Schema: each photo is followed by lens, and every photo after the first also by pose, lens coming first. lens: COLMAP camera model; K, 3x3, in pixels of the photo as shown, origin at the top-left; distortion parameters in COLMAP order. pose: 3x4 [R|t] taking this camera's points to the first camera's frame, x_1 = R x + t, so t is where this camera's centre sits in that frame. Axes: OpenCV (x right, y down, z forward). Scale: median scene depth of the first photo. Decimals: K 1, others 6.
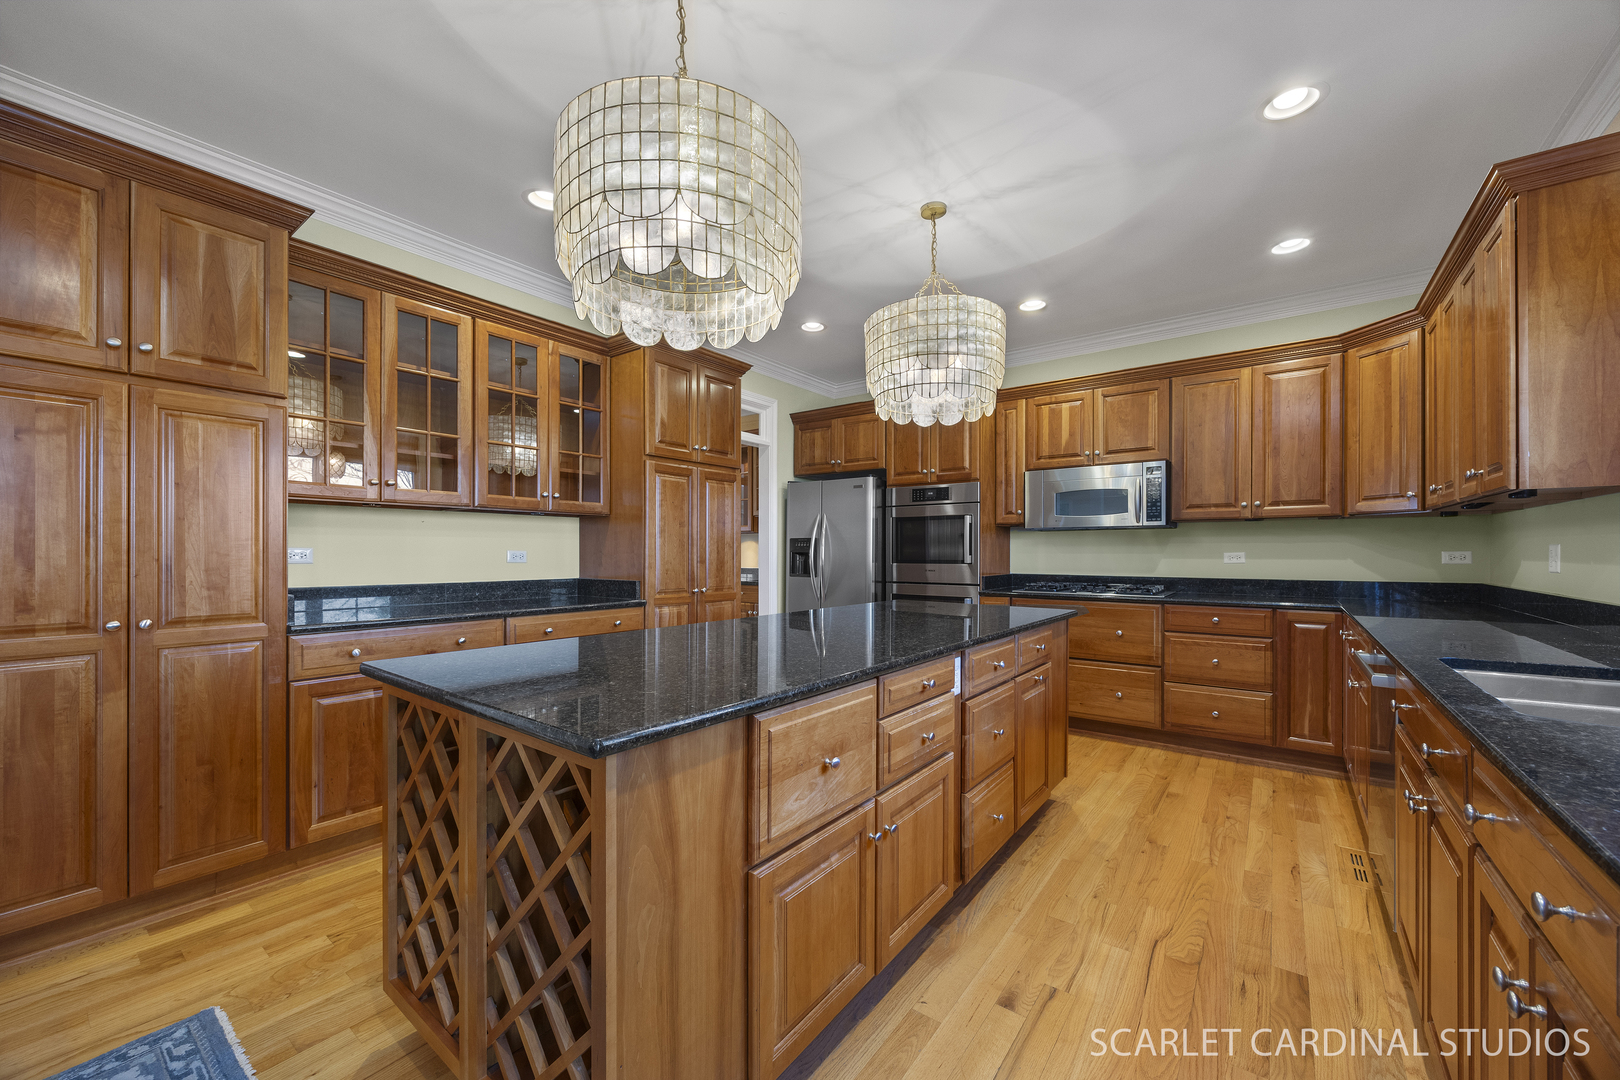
lens RADIAL K [[620.7, 0, 802.6], [0, 620.7, 552.1], [0, 0, 1]] dist [-0.001729, -0.000179]
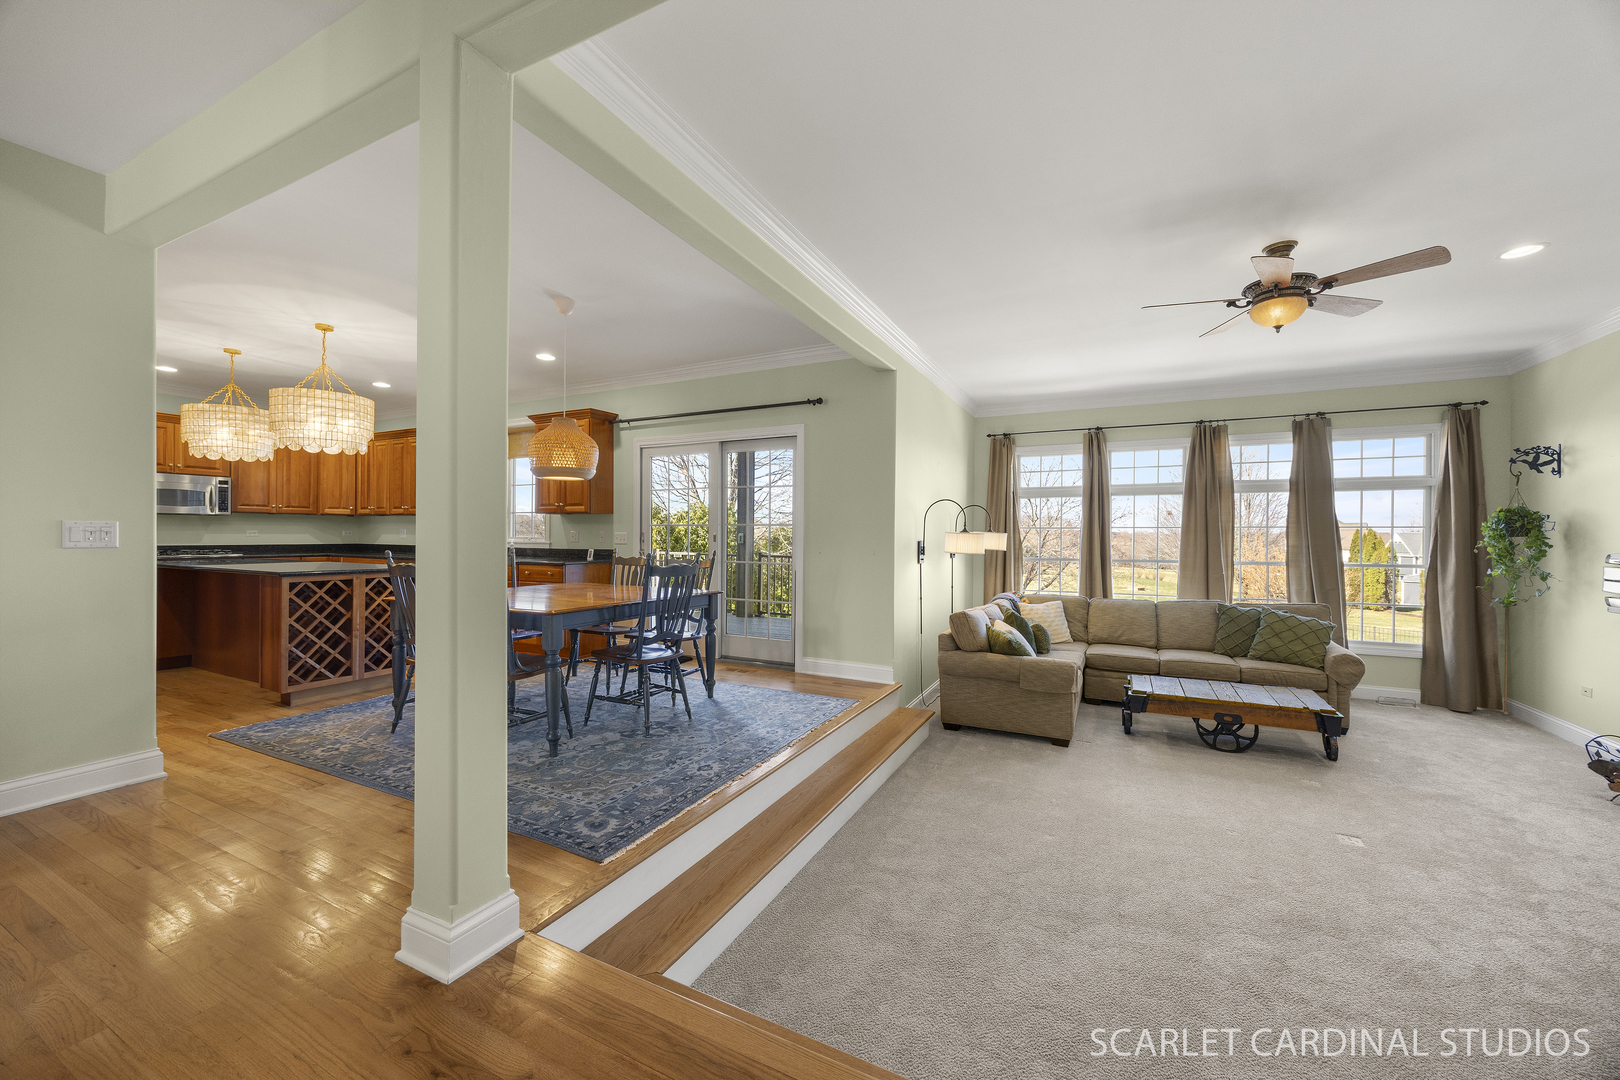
lens RADIAL K [[628.3, 0, 810.1], [0, 628.3, 536.7], [0, 0, 1]] dist [-0.000673, 0.000036]
pose [[-0.175053, -0.004627, 0.984548, -1.565774], [-0.009218, 0.999953, 0.003060, -0.002048], [-0.984516, -0.008540, -0.175087, -0.322695]]
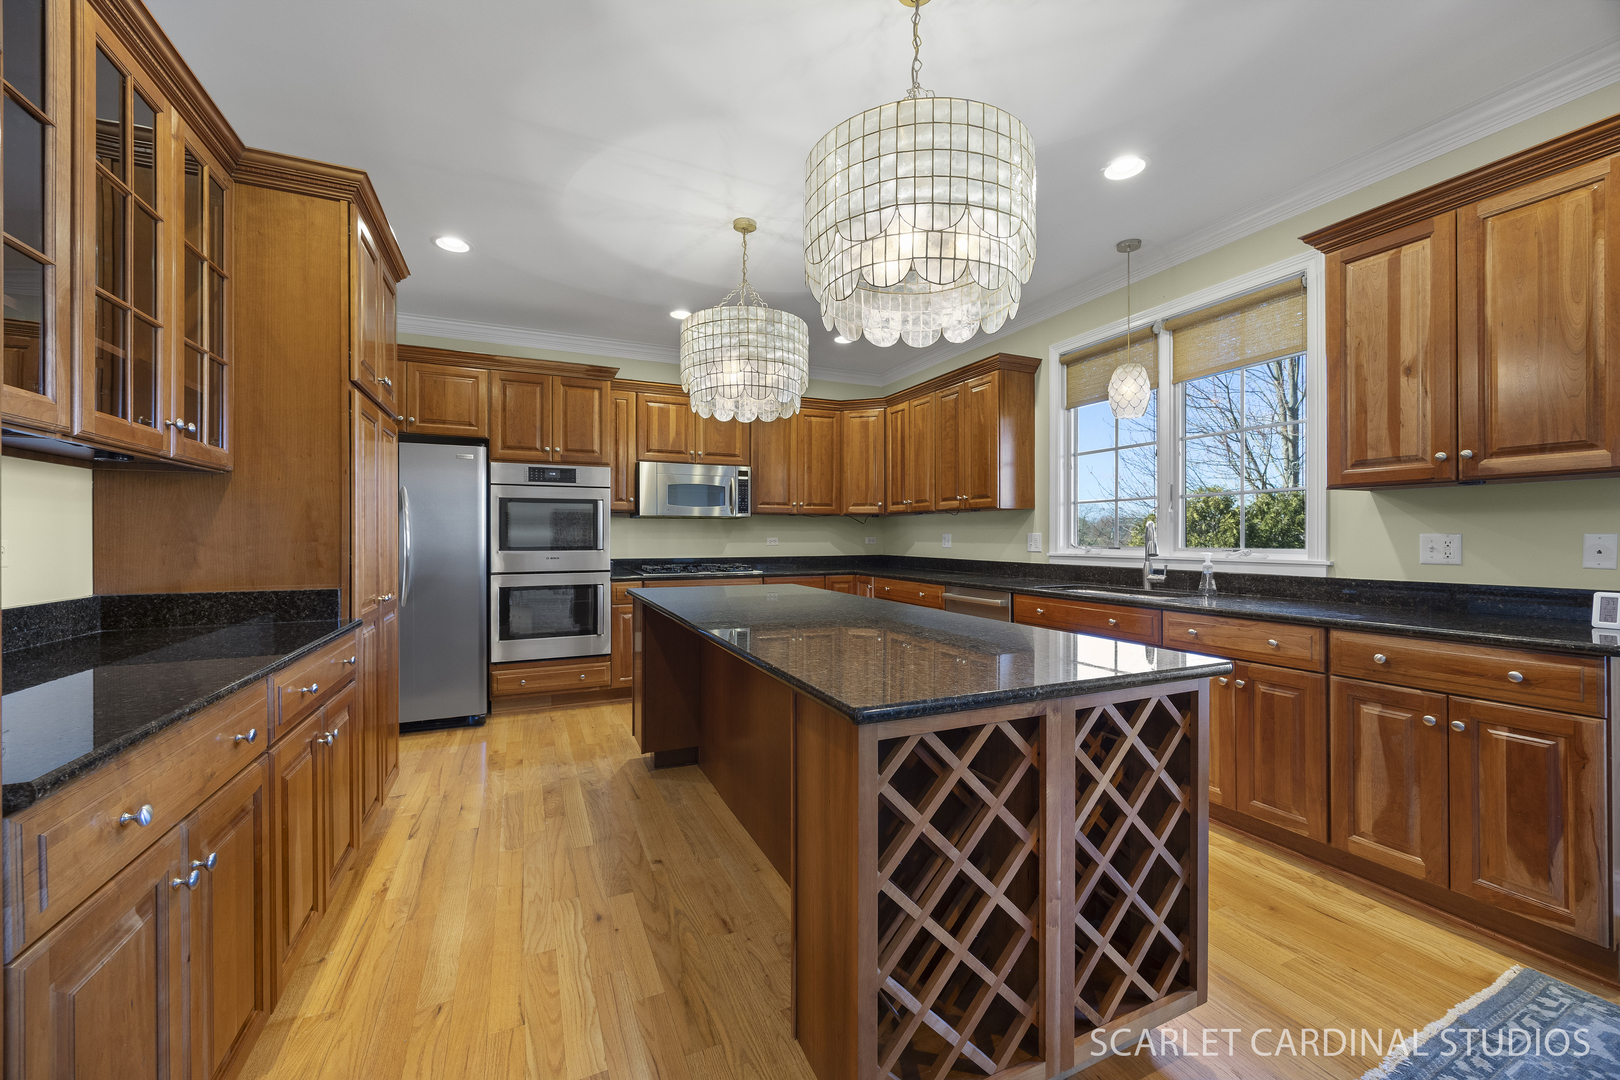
lens RADIAL K [[628.3, 0, 810.1], [0, 628.3, 536.7], [0, 0, 1]] dist [-0.000673, 0.000036]
pose [[0.471650, -0.001446, 0.881784, -0.555097], [0.000350, 0.999999, 0.001453, -0.004313], [-0.881786, -0.000377, 0.471650, 0.296963]]
